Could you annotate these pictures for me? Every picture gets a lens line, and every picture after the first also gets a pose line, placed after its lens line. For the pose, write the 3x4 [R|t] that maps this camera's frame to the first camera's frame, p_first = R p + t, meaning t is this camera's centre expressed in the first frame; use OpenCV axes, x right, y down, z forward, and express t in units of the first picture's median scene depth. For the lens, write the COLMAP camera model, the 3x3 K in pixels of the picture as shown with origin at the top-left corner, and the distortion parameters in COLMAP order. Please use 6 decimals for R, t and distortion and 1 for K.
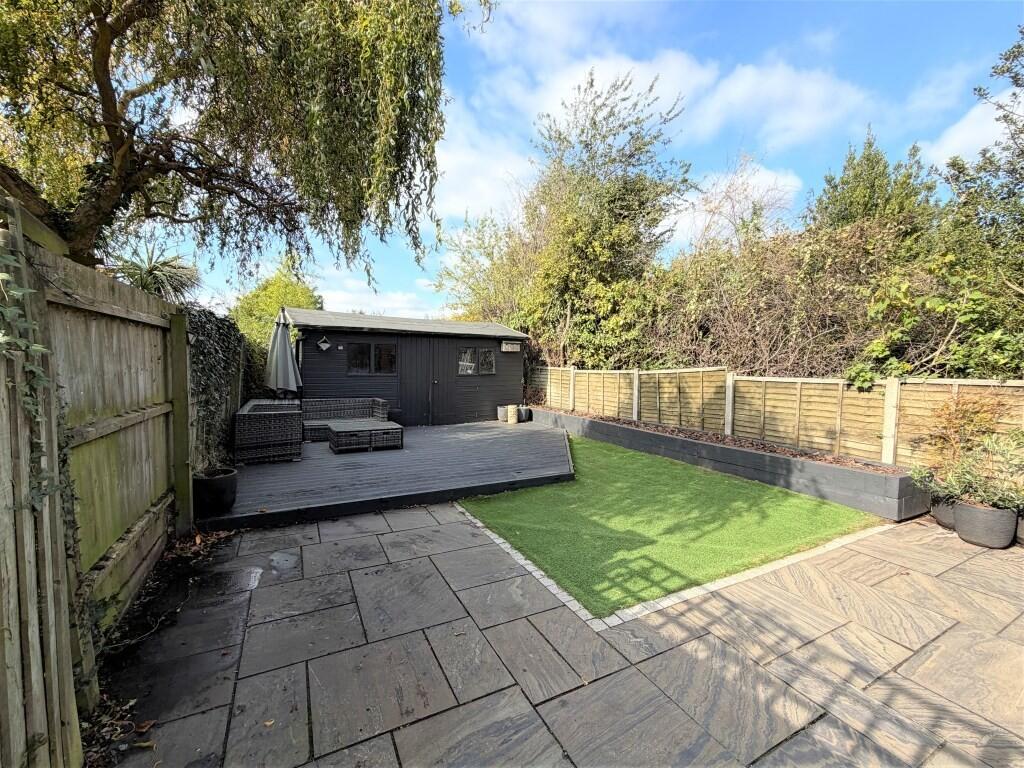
lens RADIAL K [[414.1, 0, 512.0], [0, 414.1, 384.0], [0, 0, 1]] dist [-0.001131, 0.000308]
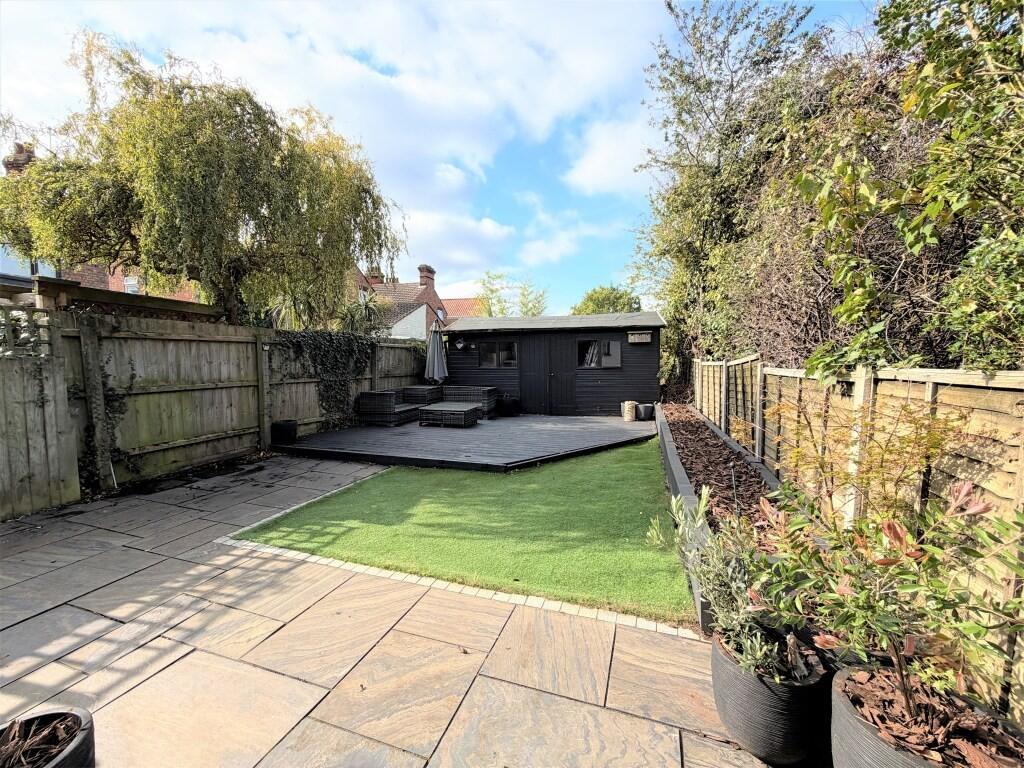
lens RADIAL K [[407.1, 0, 512.0], [0, 407.1, 384.0], [0, 0, 1]] dist [0.000327, -0.000074]
pose [[0.691051, 0.026234, -0.722330, 0.836155], [-0.018053, 0.999656, 0.019035, 0.001620], [0.722580, -0.000114, 0.691287, 0.333457]]
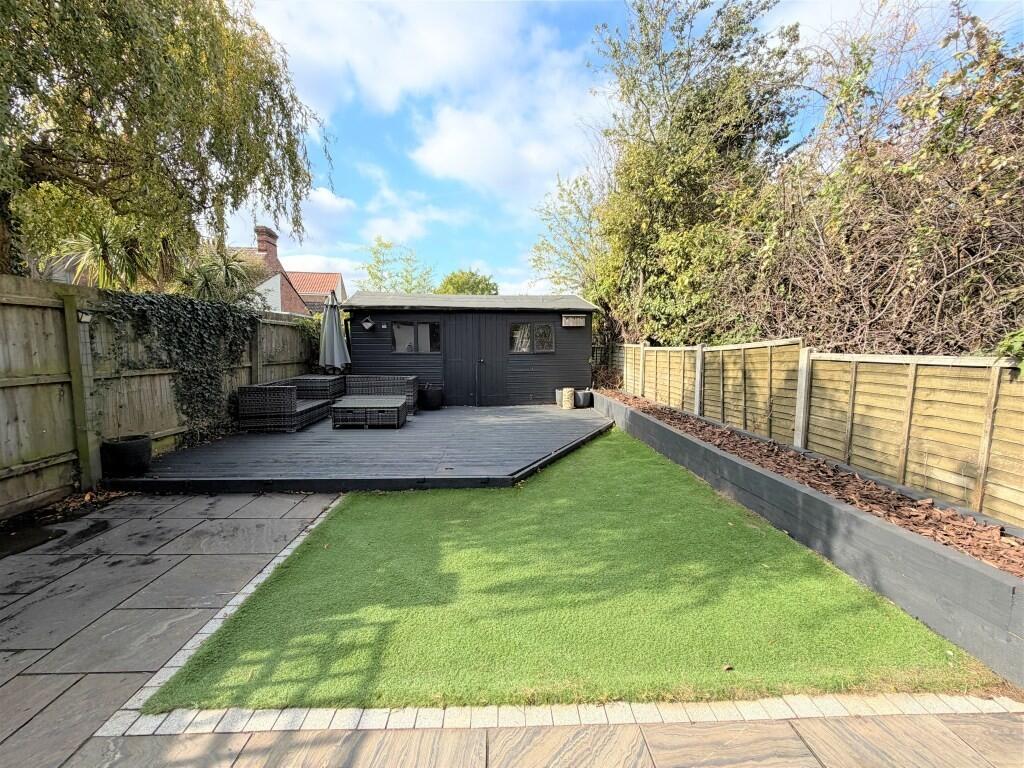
lens RADIAL K [[407.1, 0, 512.0], [0, 407.1, 384.0], [0, 0, 1]] dist [0.000327, -0.000074]
pose [[0.904934, 0.031739, -0.424367, 0.456256], [-0.011359, 0.998661, 0.050470, 0.001326], [0.425401, -0.040852, 0.904082, 0.310569]]
